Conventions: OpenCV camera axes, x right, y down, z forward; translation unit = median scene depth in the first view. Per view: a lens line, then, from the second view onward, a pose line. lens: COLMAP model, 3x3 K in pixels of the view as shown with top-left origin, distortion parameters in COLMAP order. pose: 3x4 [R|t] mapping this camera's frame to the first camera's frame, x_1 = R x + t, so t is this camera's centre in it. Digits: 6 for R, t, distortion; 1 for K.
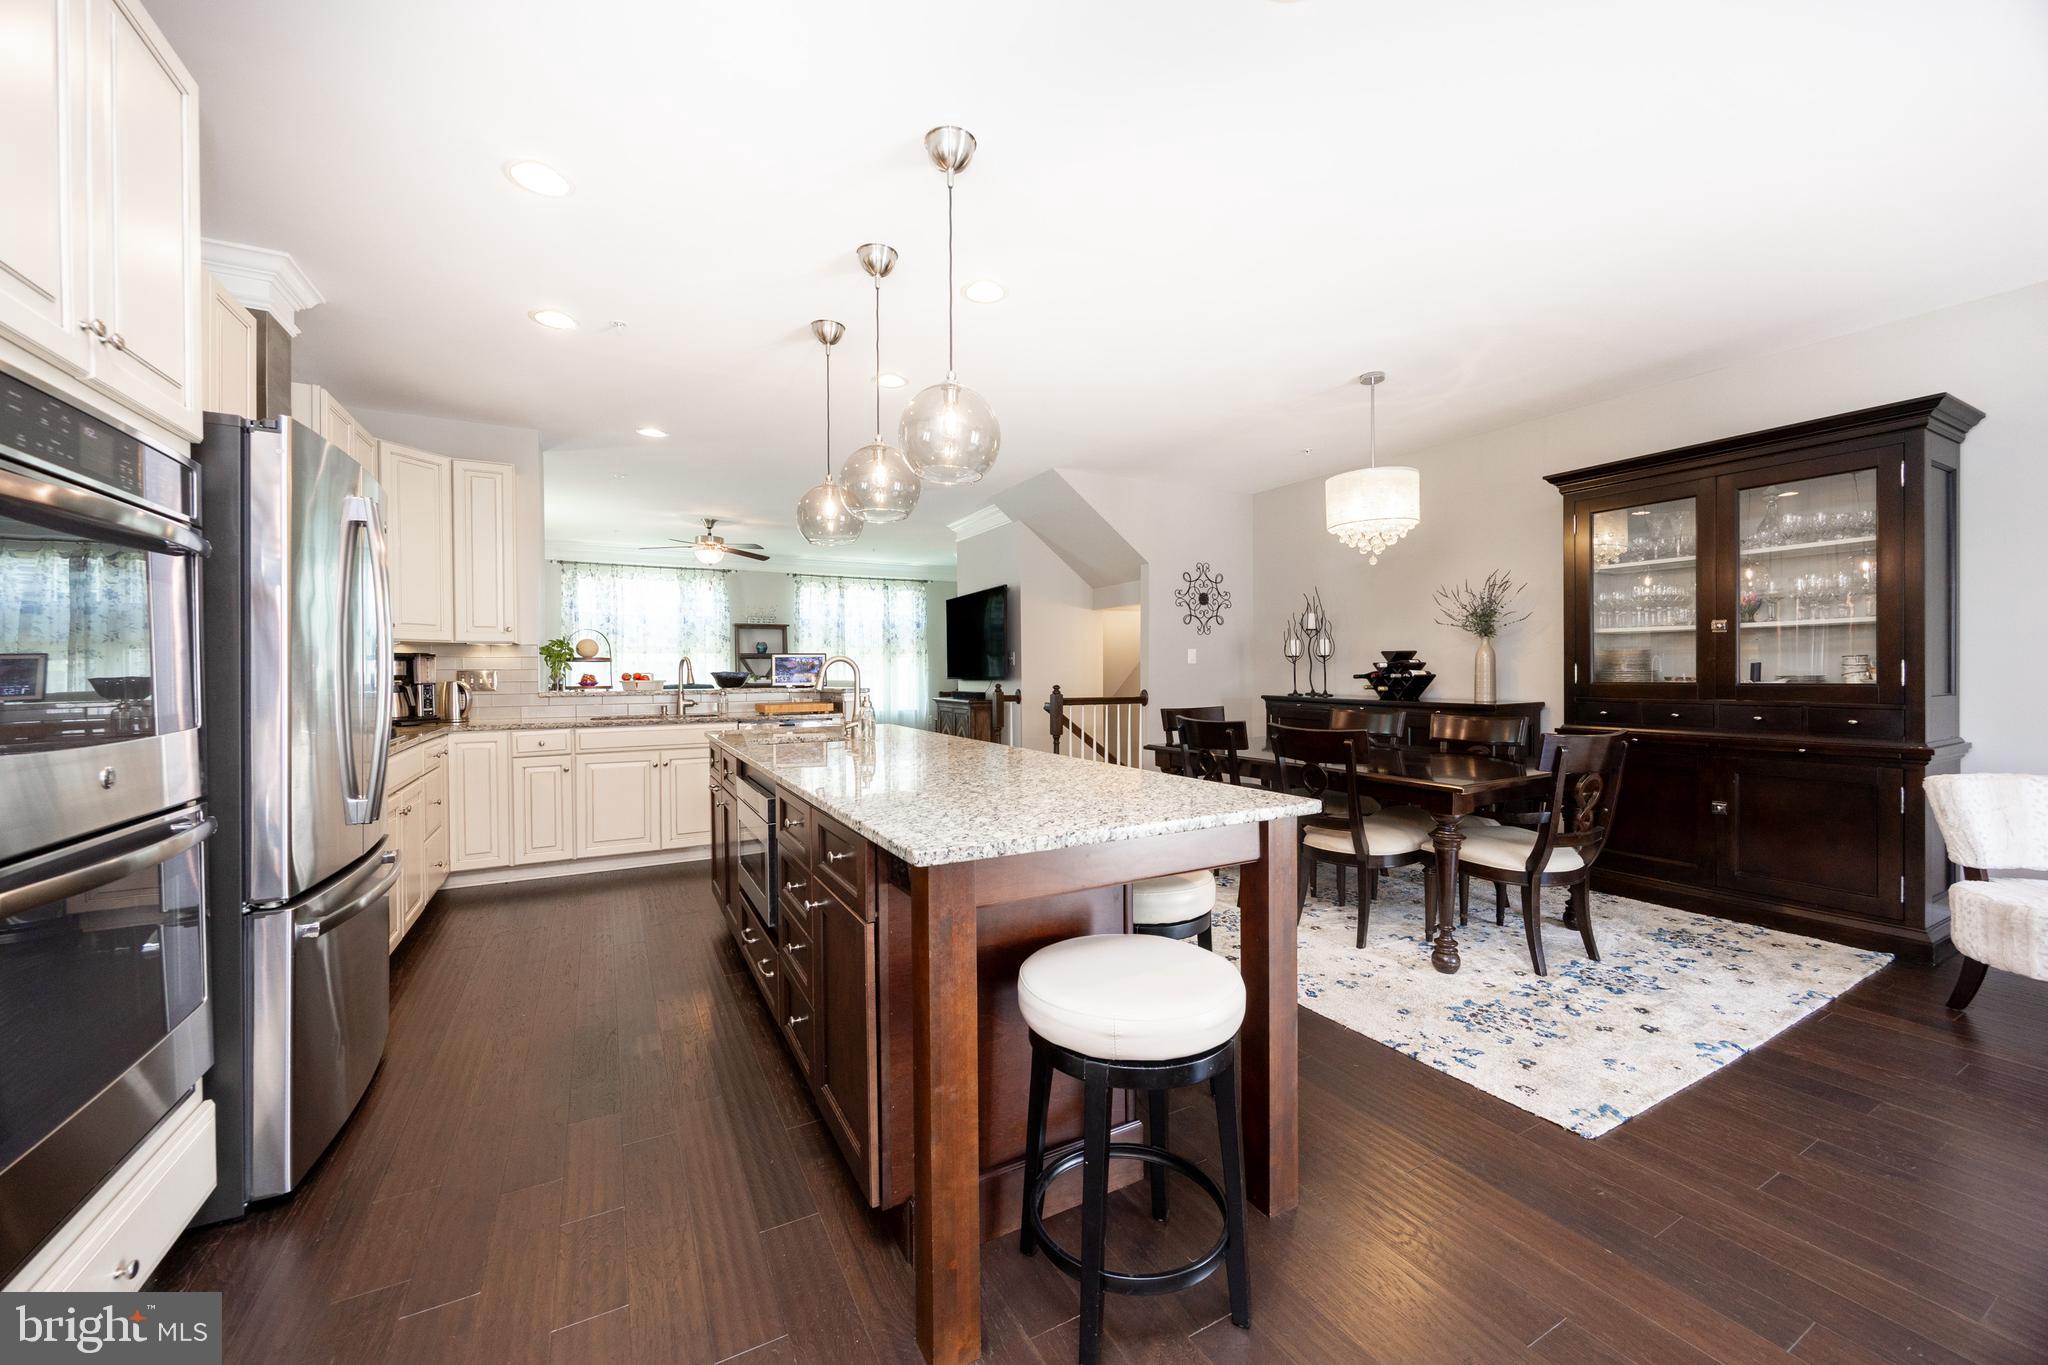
lens RADIAL K [[772.8, 0, 1019.4], [0, 772.8, 676.6], [0, 0, 1]] dist [-0.001096, -0.000526]
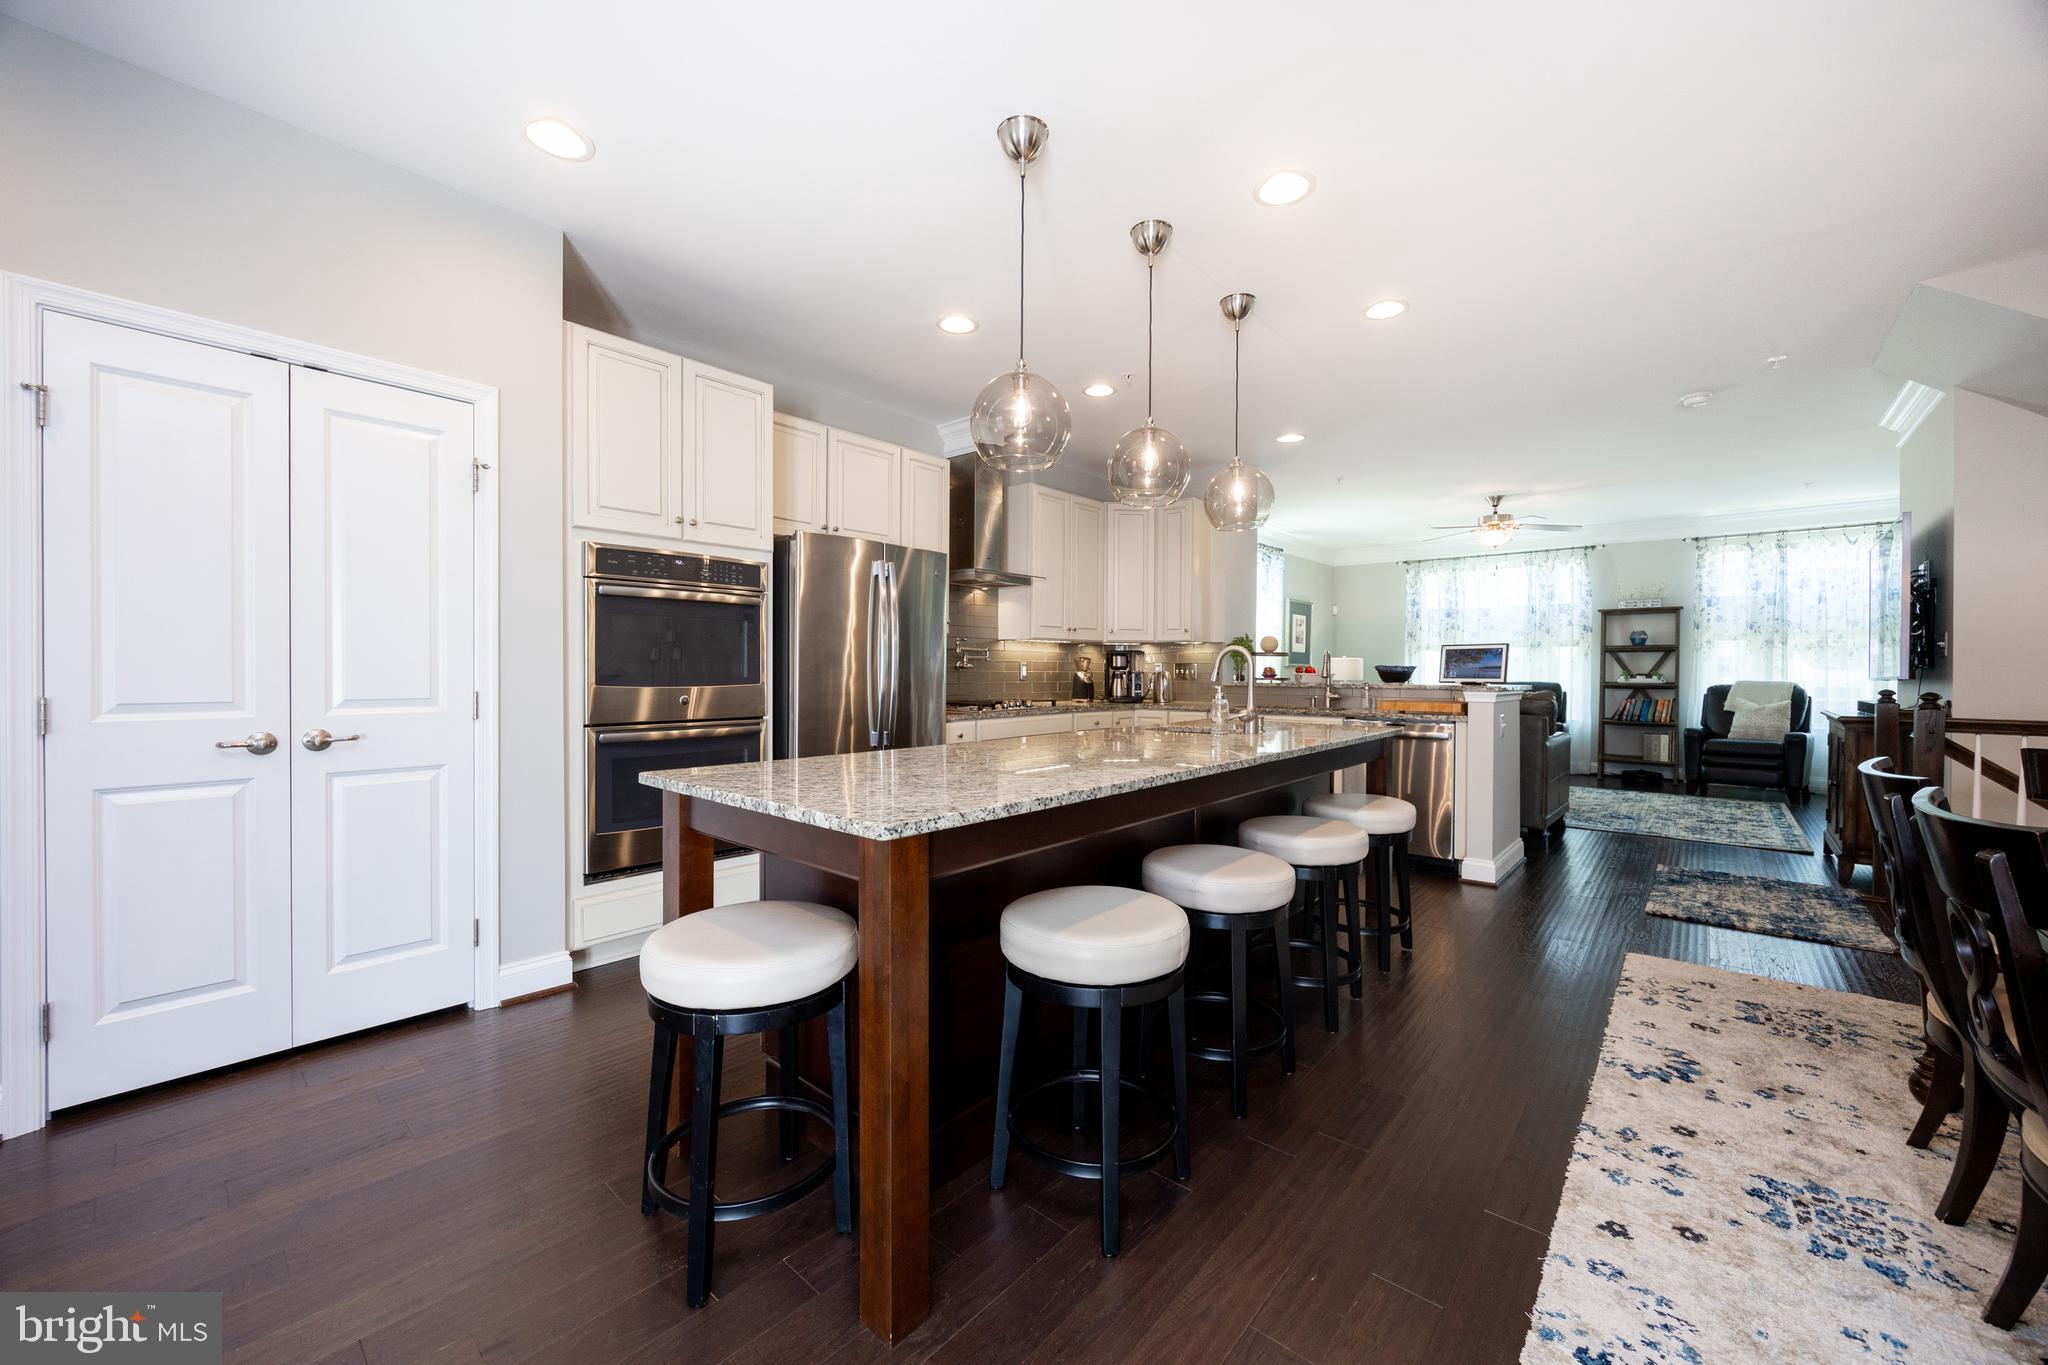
lens RADIAL K [[772.8, 0, 1036.2], [0, 772.8, 678.0], [0, 0, 1]] dist [-0.001096, -0.000526]
pose [[0.350648, 0.016872, -0.936355, 0.514512], [-0.012603, 0.999832, 0.013297, 0.002394], [0.936422, 0.007138, 0.350802, 0.396354]]
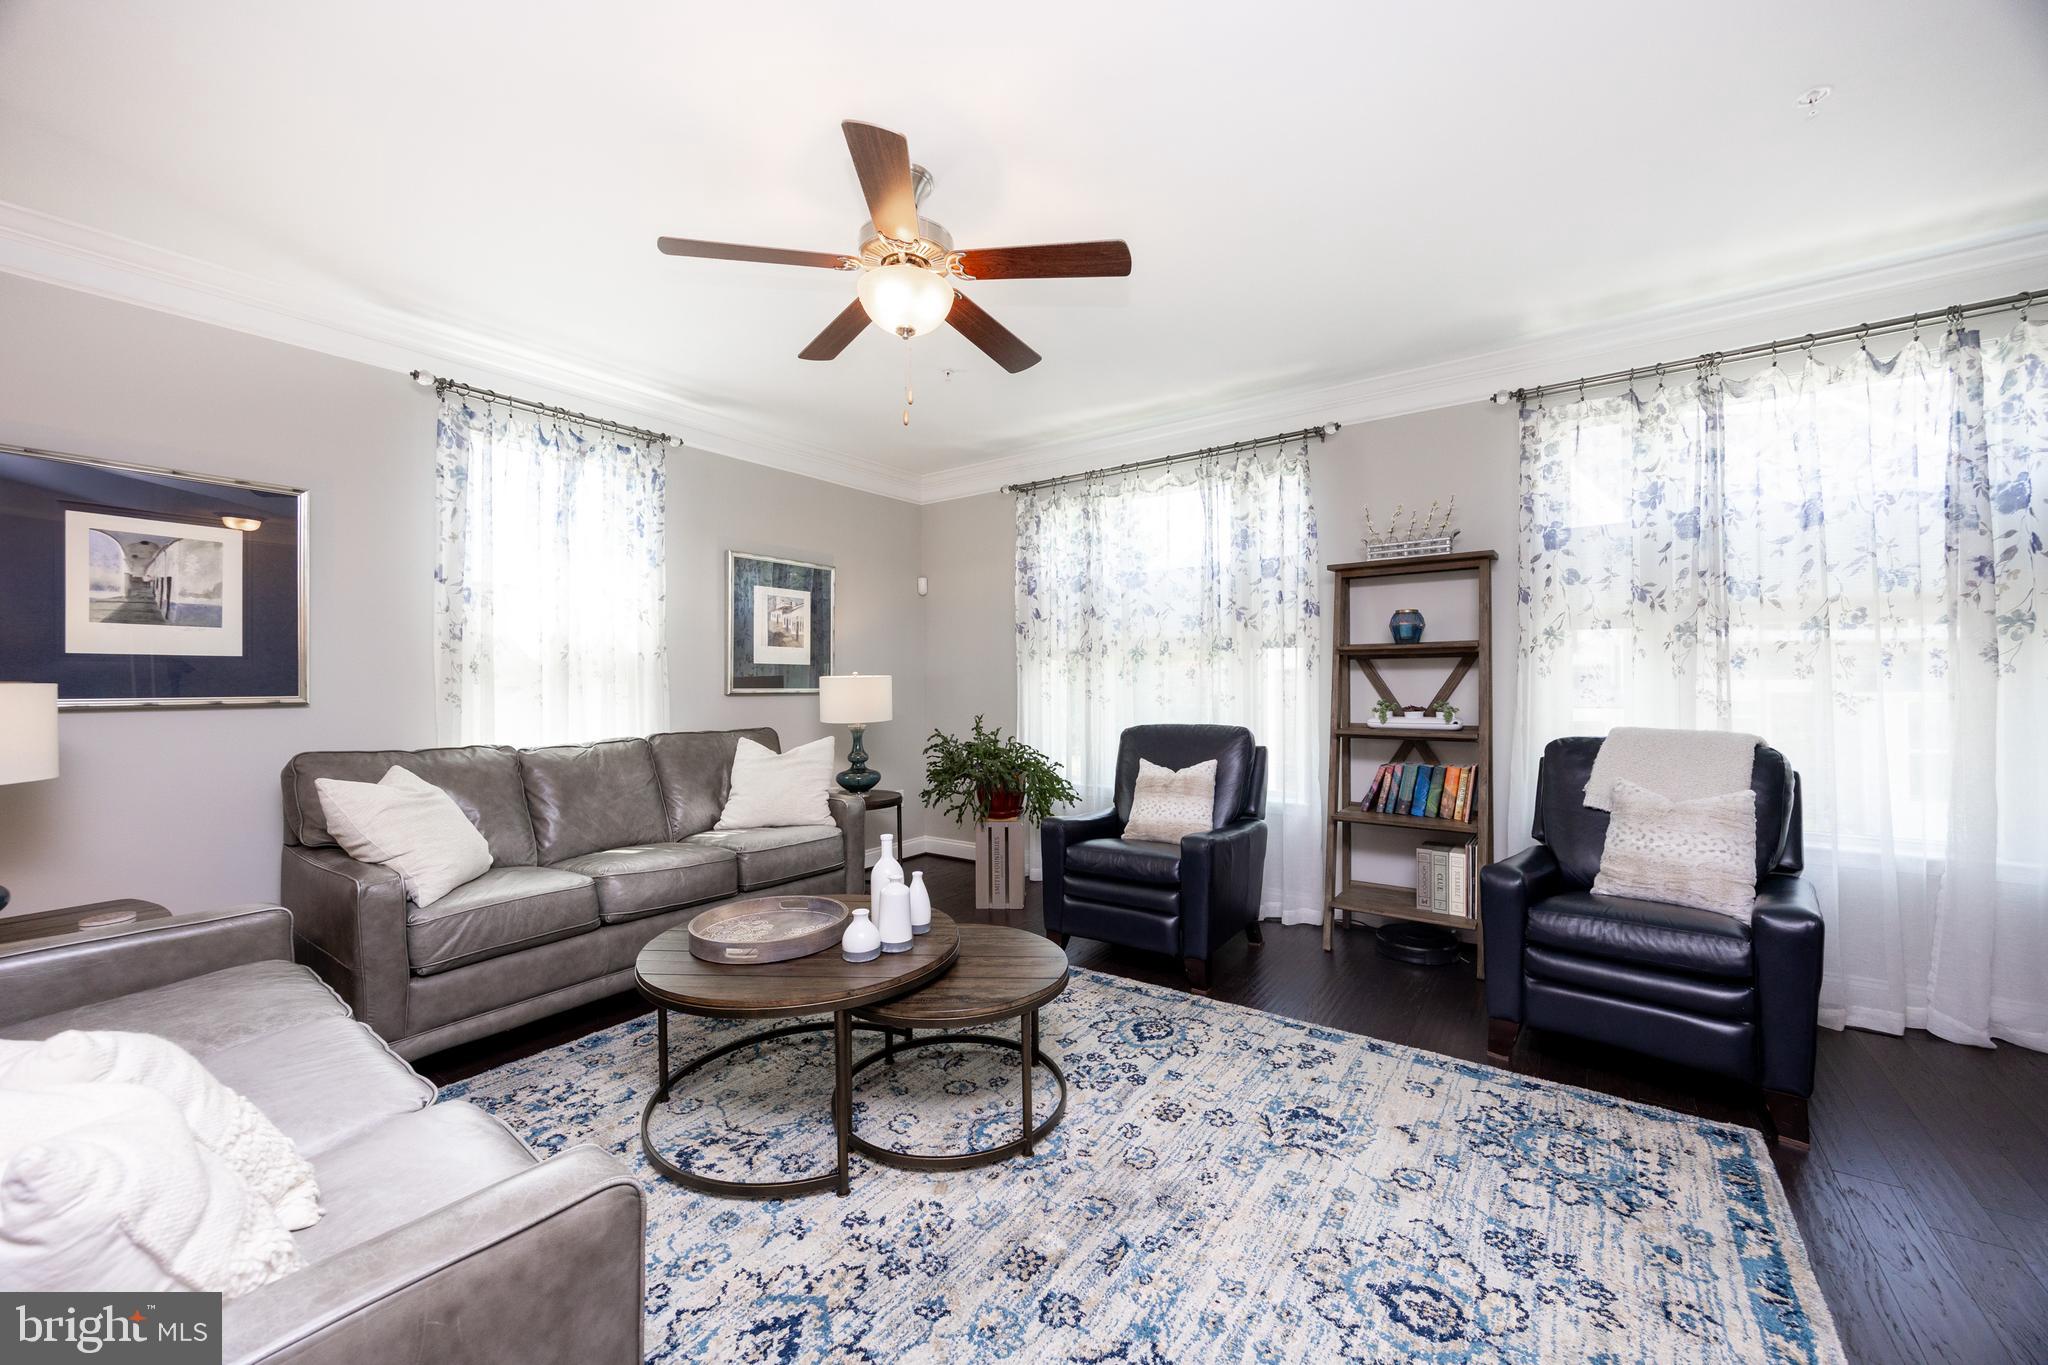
lens RADIAL K [[772.8, 0, 1040.7], [0, 772.8, 680.0], [0, 0, 1]] dist [-0.001096, -0.000526]
pose [[0.431882, -0.007351, -0.901900, -0.244934], [-0.011844, 0.999834, -0.013820, -0.017610], [0.901852, 0.016651, 0.431723, 1.895480]]
